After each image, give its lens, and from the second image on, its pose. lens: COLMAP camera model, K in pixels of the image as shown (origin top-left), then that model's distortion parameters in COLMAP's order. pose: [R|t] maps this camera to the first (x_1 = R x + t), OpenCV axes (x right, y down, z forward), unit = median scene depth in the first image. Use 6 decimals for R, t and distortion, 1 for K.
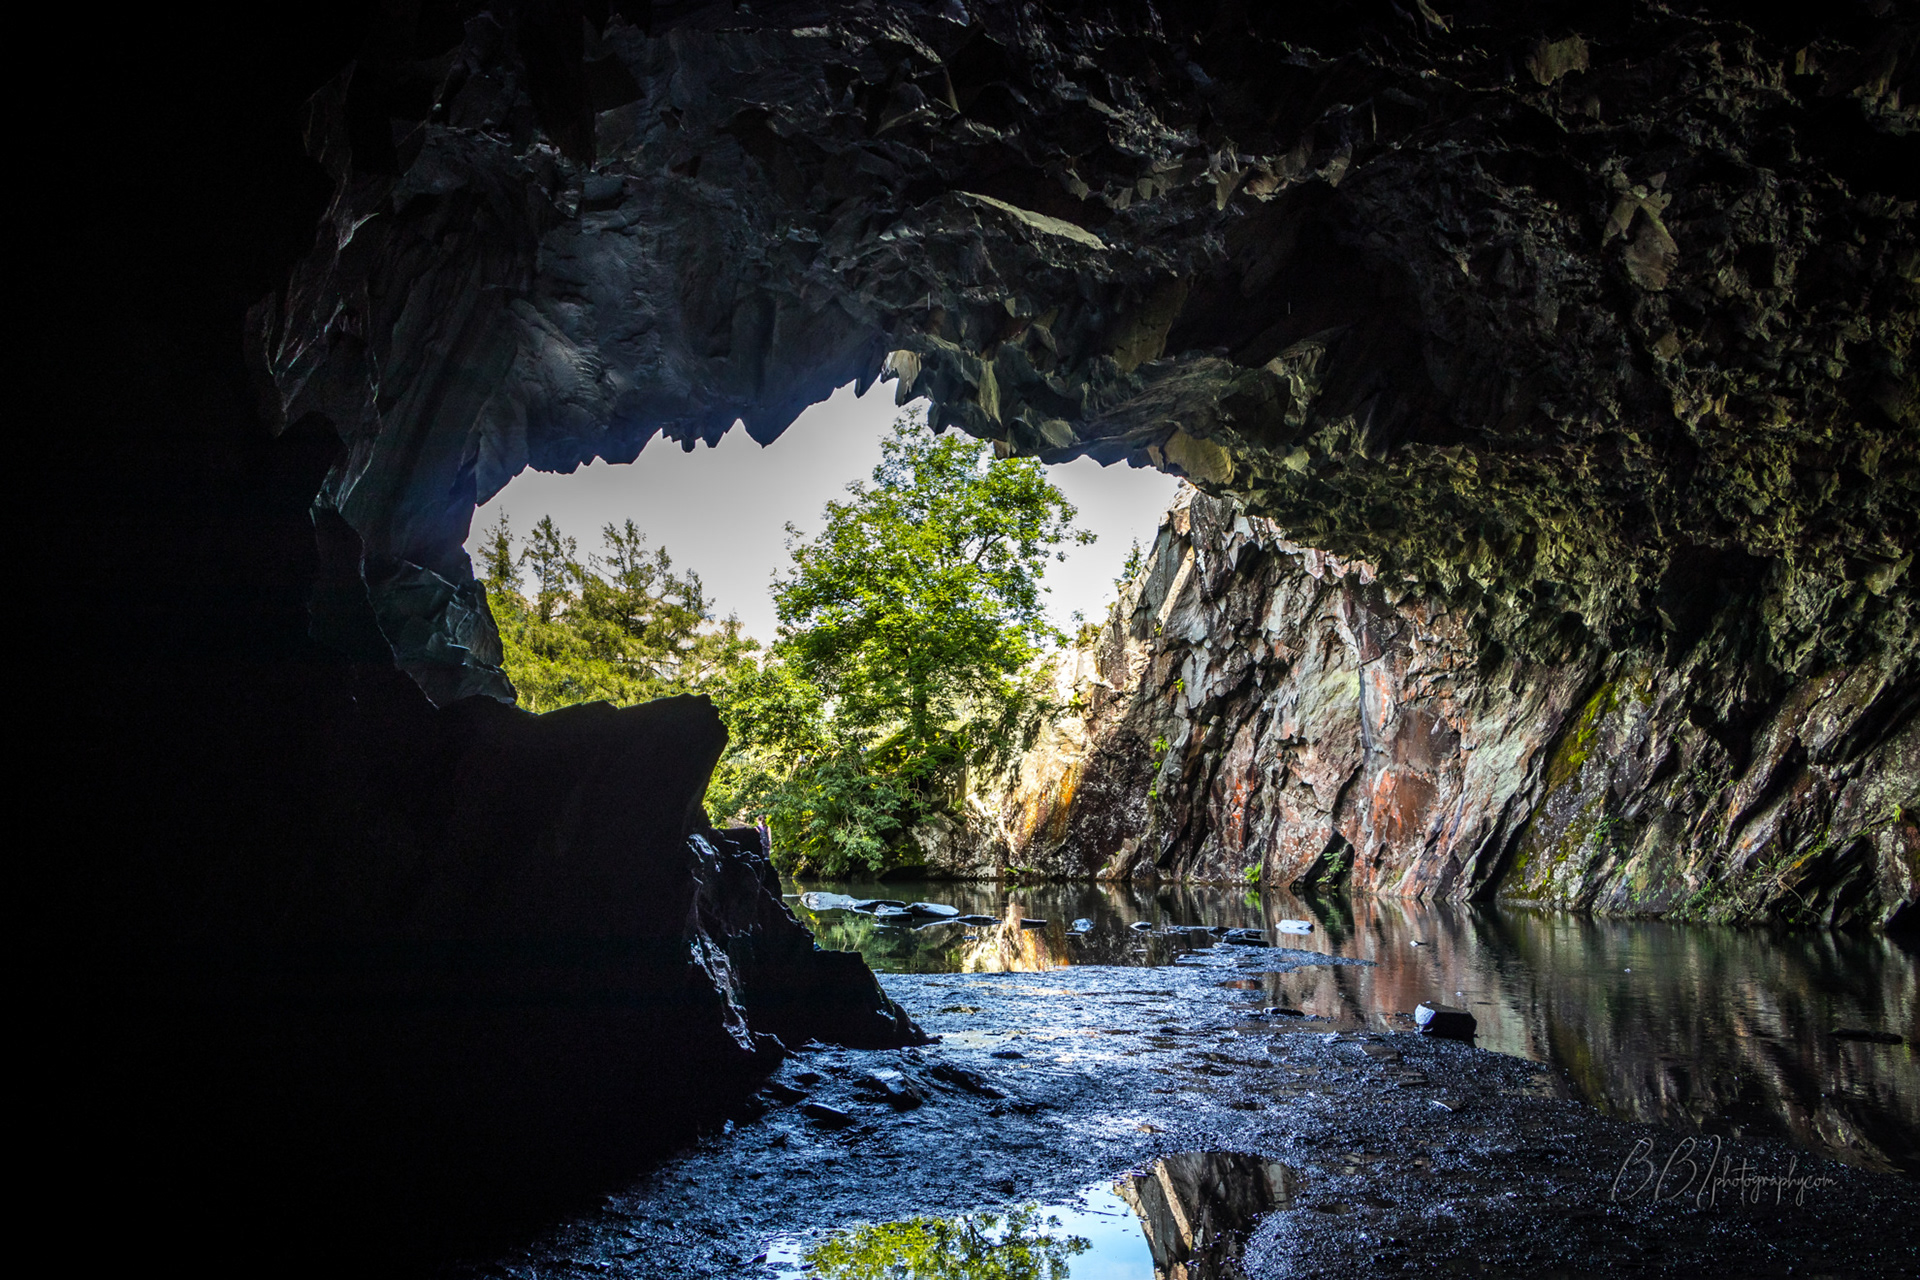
lens RADIAL K [[1626.0, 0, 954.5], [0, 1626.0, 637.0], [0, 0, 1]] dist [-0.002513, -0.005917]
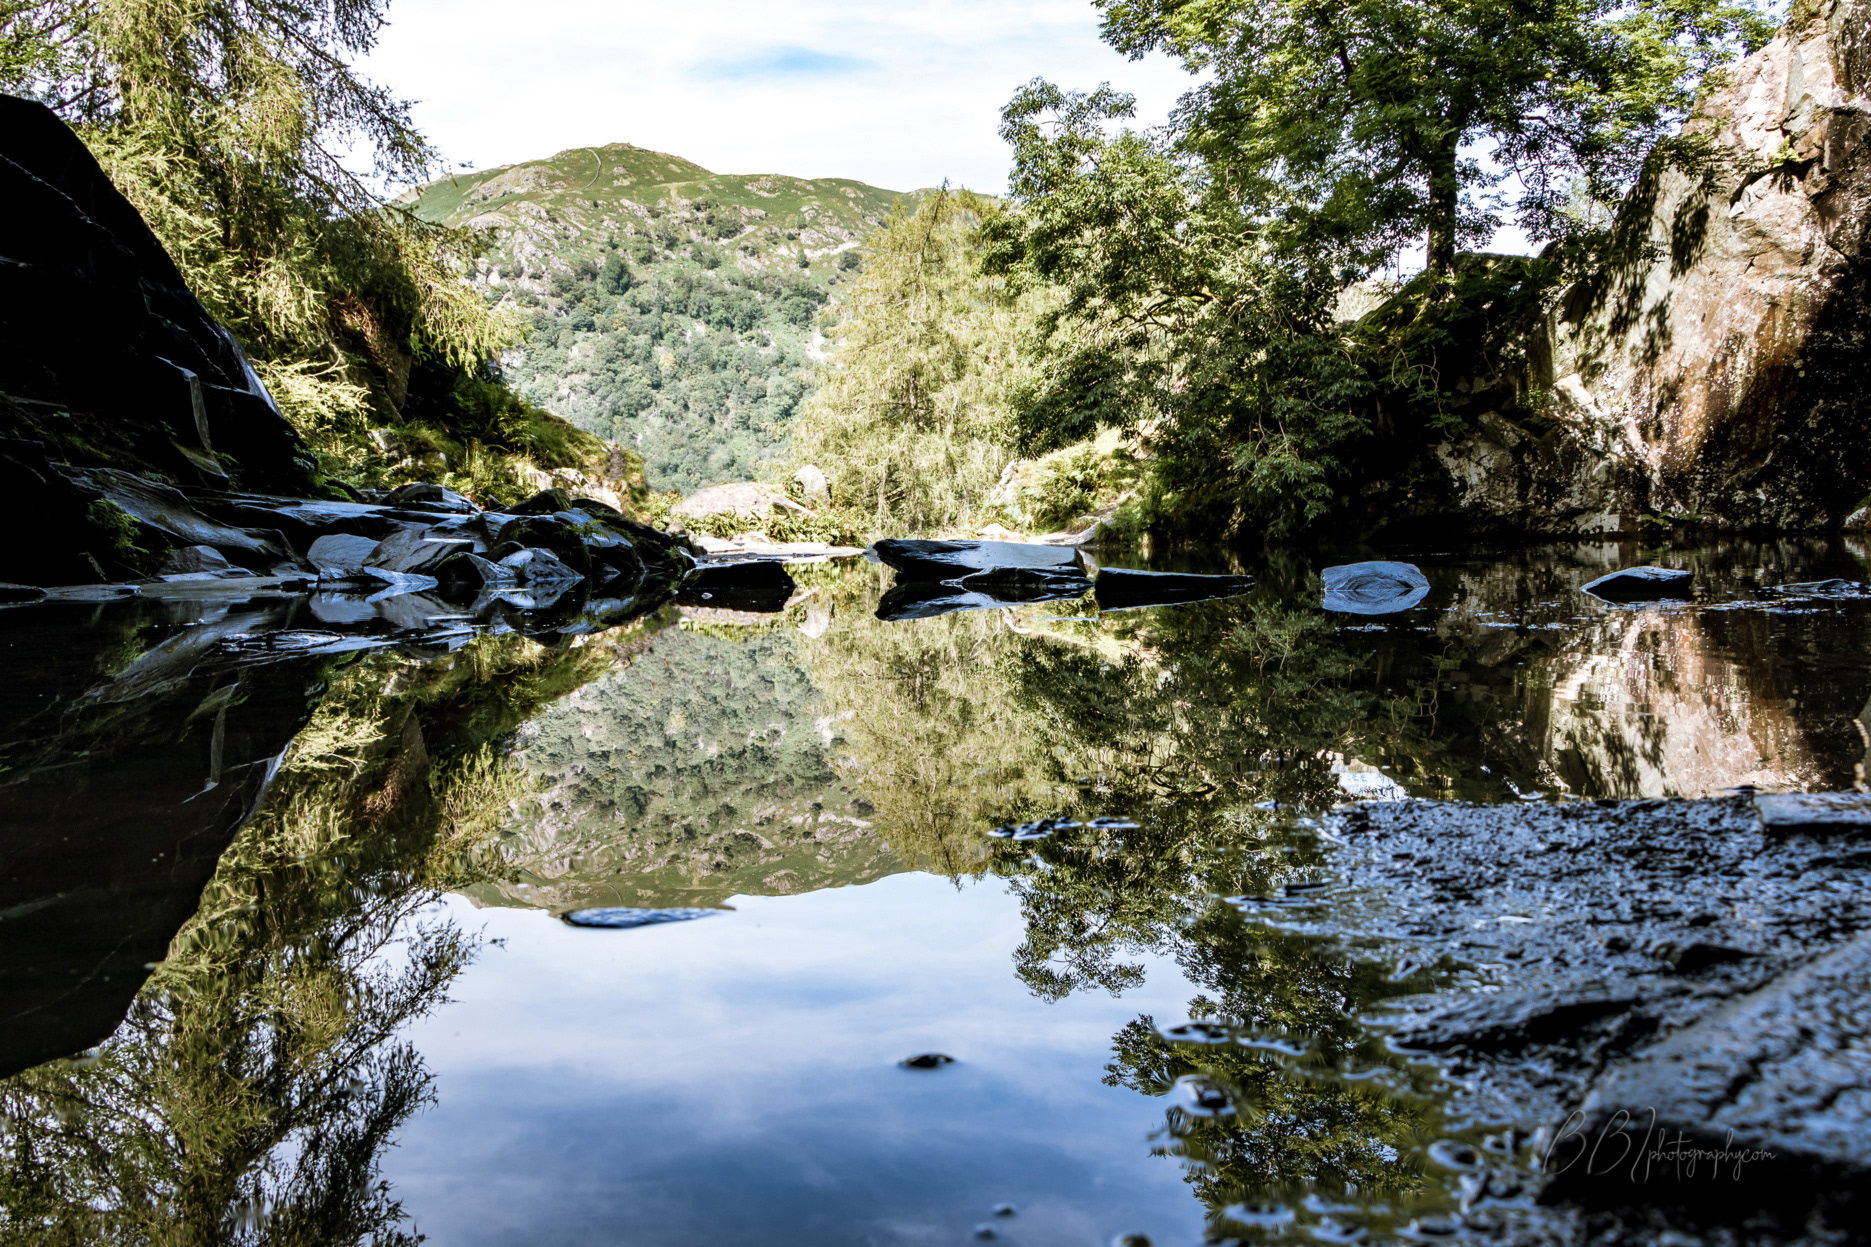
lens RADIAL K [[1584.5, 0, 938.4], [0, 1584.5, 638.8], [0, 0, 1]] dist [-0.002513, -0.005917]
pose [[0.877089, -0.003050, -0.480319, 0.078051], [0.091501, 0.982729, 0.160845, 0.080051], [0.471533, -0.185026, 0.862220, 0.455799]]
